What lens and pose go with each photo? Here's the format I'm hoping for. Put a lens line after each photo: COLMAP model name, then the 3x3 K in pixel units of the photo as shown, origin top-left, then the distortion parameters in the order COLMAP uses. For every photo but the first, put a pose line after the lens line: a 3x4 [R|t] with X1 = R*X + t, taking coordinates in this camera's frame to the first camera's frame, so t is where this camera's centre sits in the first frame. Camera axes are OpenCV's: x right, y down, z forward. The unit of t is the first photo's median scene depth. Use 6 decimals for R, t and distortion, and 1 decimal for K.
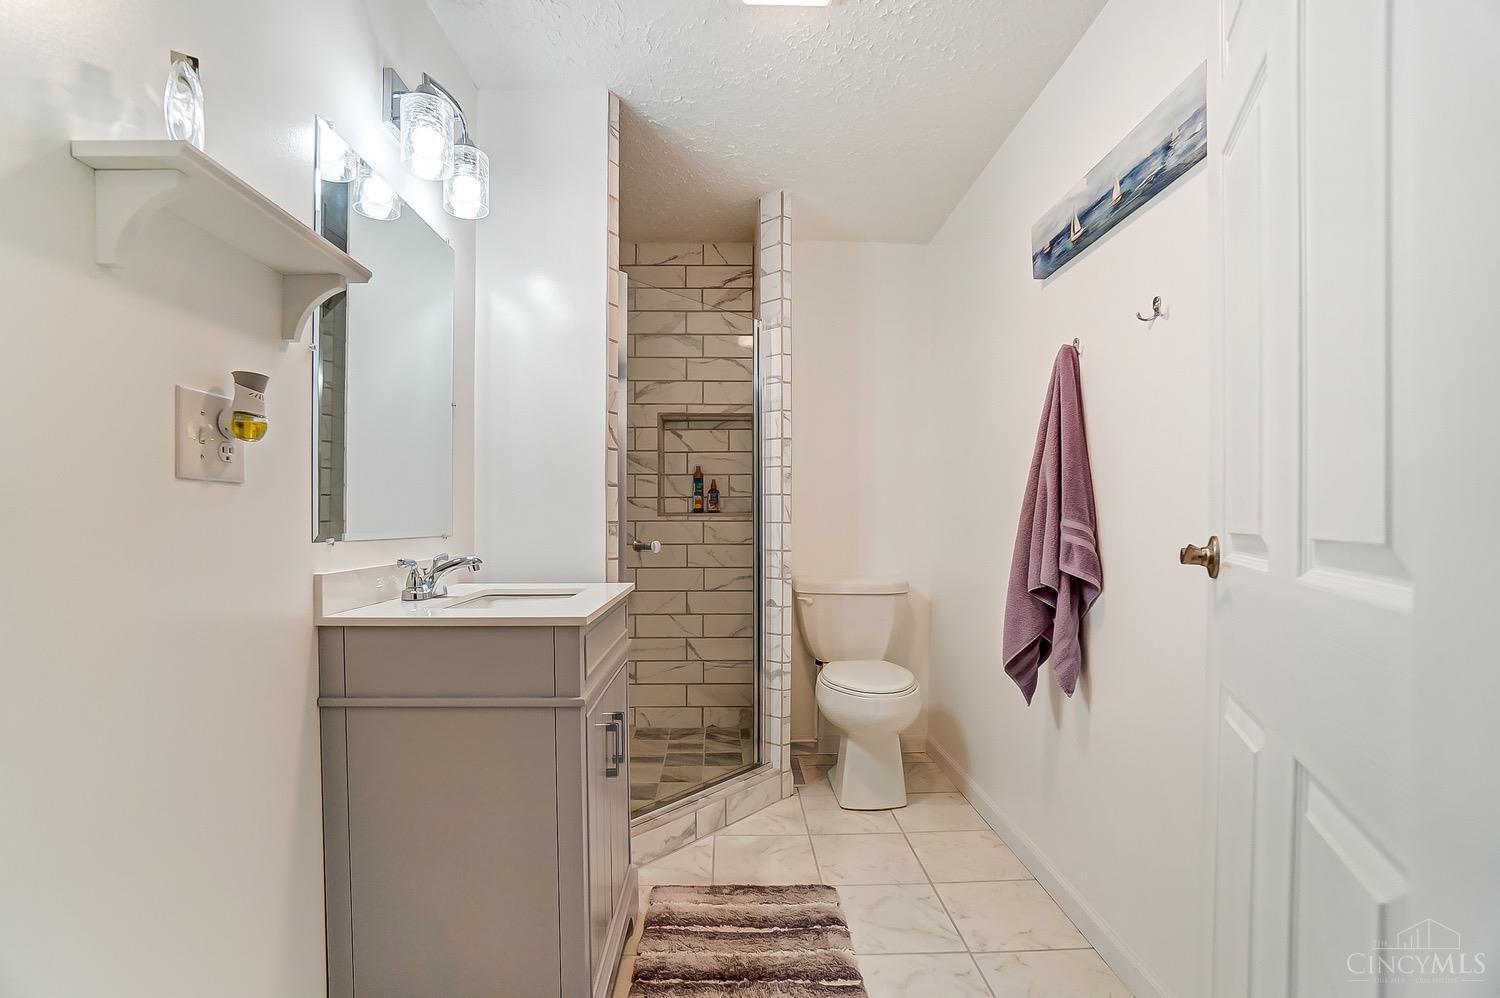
lens RADIAL K [[655.5, 0, 744.6], [0, 655.5, 498.3], [0, 0, 1]] dist [-0.012708, 0.017821]
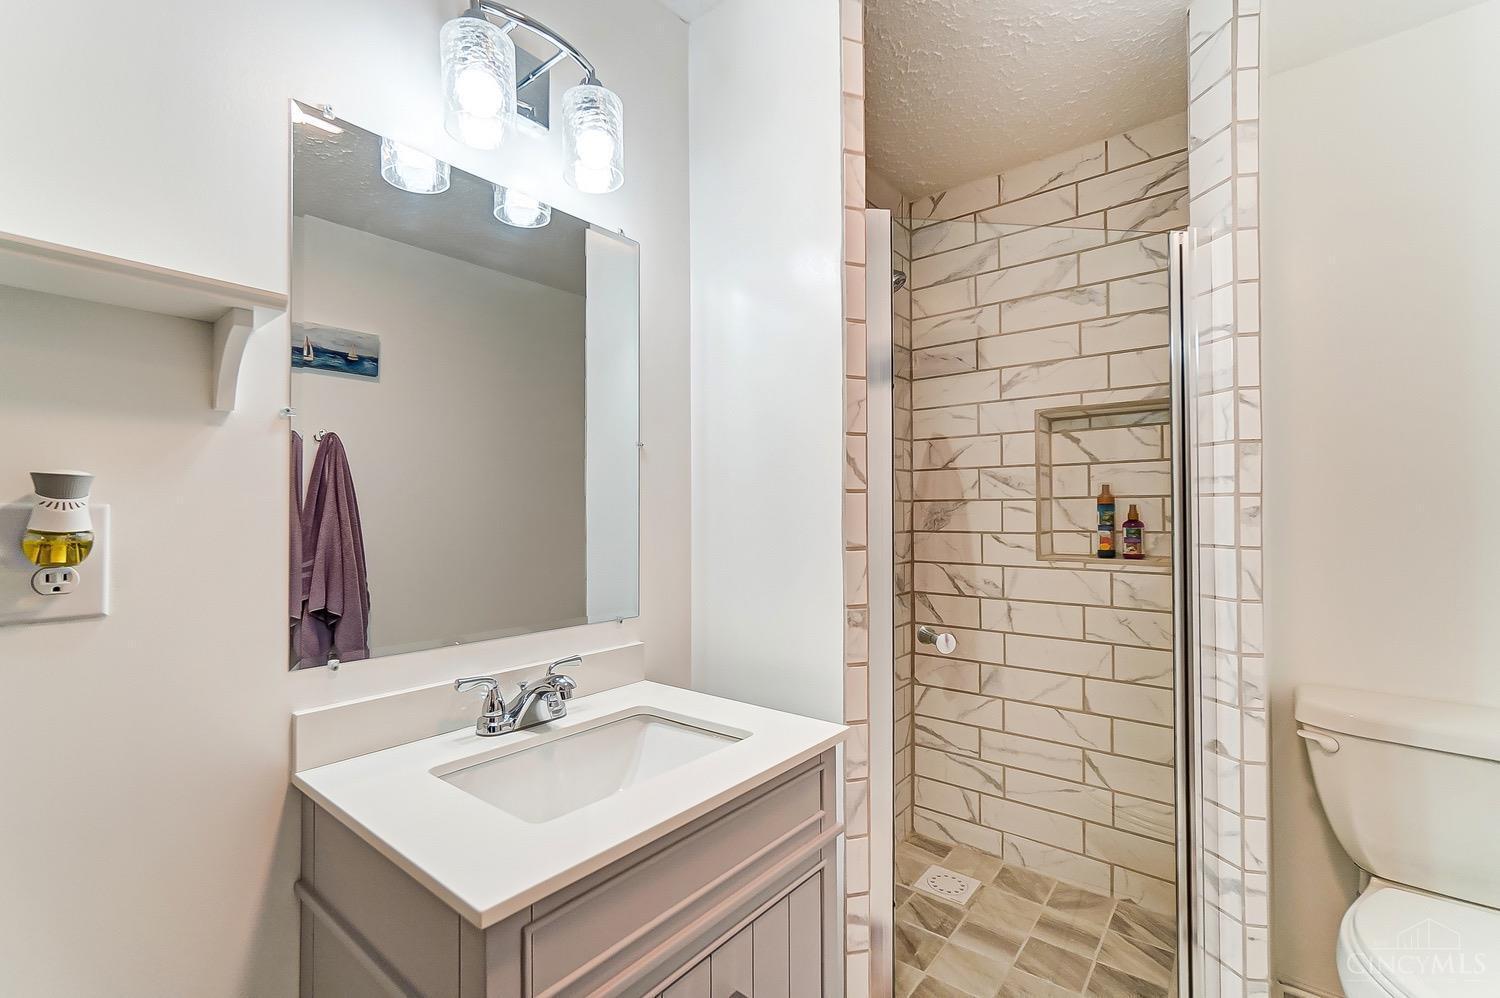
lens RADIAL K [[655.5, 0, 744.6], [0, 655.5, 498.3], [0, 0, 1]] dist [-0.012708, 0.017821]
pose [[0.759084, -0.013442, -0.650853, 0.087617], [0.018680, 0.999825, 0.001137, -0.047271], [0.650724, -0.013021, 0.759203, 0.298398]]
